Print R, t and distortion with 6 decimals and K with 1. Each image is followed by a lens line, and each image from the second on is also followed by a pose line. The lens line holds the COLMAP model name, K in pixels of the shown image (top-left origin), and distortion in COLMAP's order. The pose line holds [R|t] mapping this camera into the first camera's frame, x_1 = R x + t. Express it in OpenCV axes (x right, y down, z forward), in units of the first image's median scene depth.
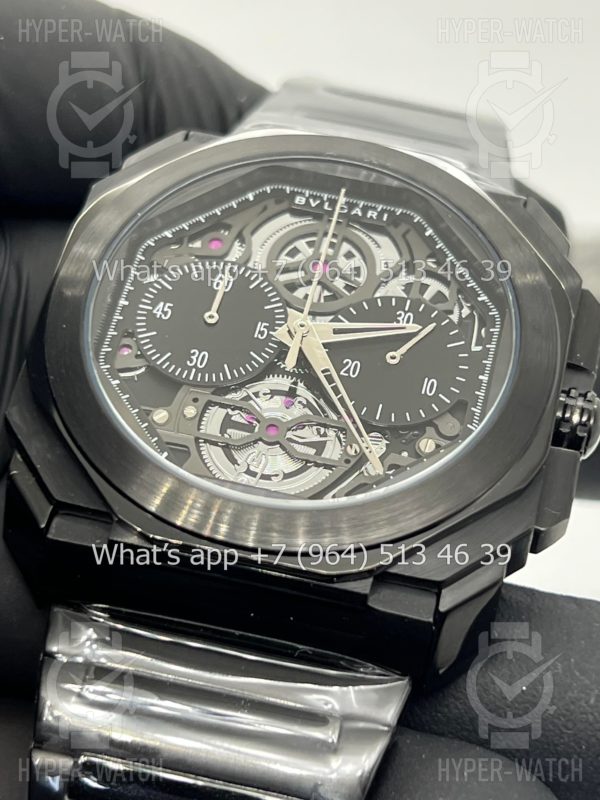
lens RADIAL K [[1883.0, 0, 302.9], [0, 1883.0, 399.5], [0, 0, 1]] dist [0.211507, 0.000000]
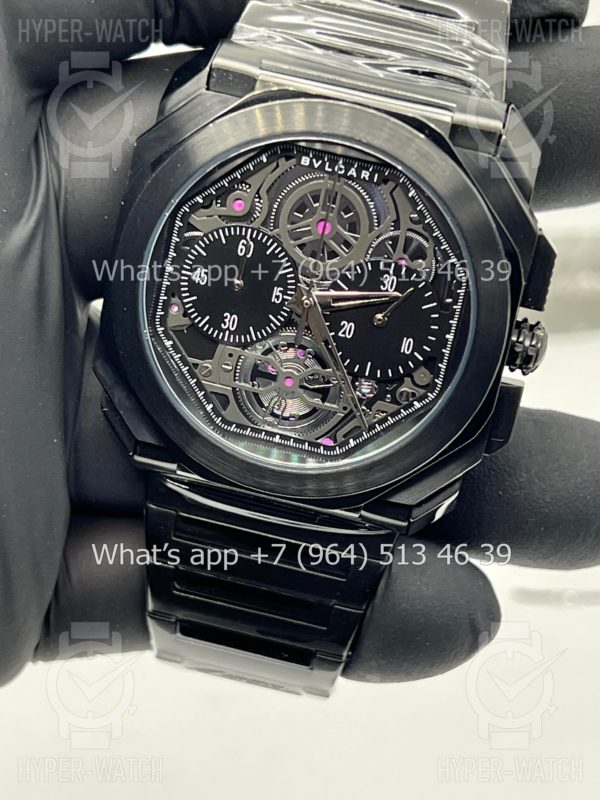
lens RADIAL K [[1883.0, 0, 295.5], [0, 1883.0, 402.6], [0, 0, 1]] dist [0.211507, 0.000000]
pose [[0.989342, 0.010766, -0.145213, 0.176715], [0.093889, 0.715101, 0.692687, -0.869150], [0.111300, -0.698938, 0.706468, 0.046854]]
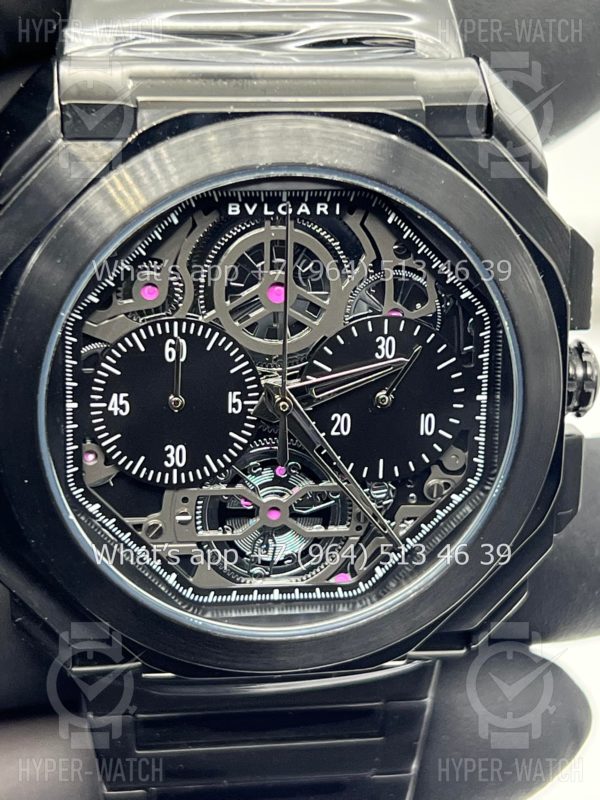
lens RADIAL K [[1883.0, 0, 303.8], [0, 1883.0, 397.6], [0, 0, 1]] dist [0.211507, 0.000000]
pose [[0.967930, -0.241981, 0.067512, -0.049875], [0.104708, 0.632868, 0.767147, -0.717601], [-0.228361, -0.735475, 0.637909, 0.426446]]
